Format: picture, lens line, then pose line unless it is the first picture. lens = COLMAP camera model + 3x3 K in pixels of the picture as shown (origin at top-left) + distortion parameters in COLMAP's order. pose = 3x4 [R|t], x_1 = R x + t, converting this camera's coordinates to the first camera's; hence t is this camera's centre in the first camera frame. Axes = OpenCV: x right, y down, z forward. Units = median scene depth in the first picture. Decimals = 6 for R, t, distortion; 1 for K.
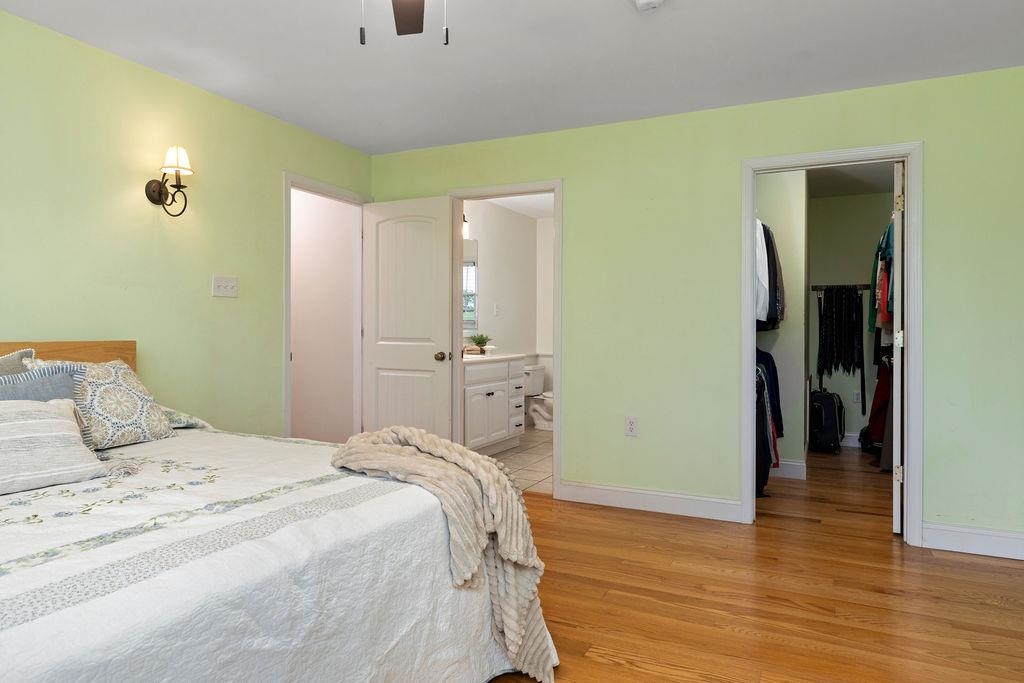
lens RADIAL K [[666.7, 0, 512.5], [0, 666.7, 340.9], [0, 0, 1]] dist [-0.001781, -0.000230]
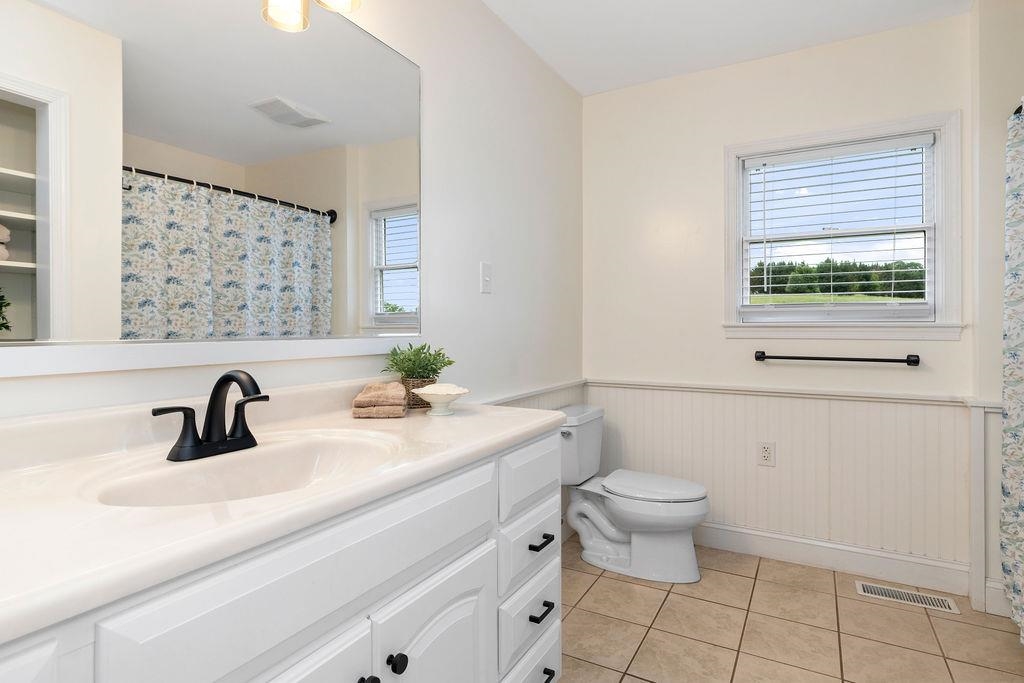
lens RADIAL K [[568.2, 0, 511.3], [0, 568.2, 338.1], [0, 0, 1]] dist [0.017248, -0.001044]
pose [[0.998232, 0.002608, -0.059381, 0.009321], [-0.002452, 0.999993, 0.002710, -0.012070], [0.059388, -0.002559, 0.998232, 0.632278]]
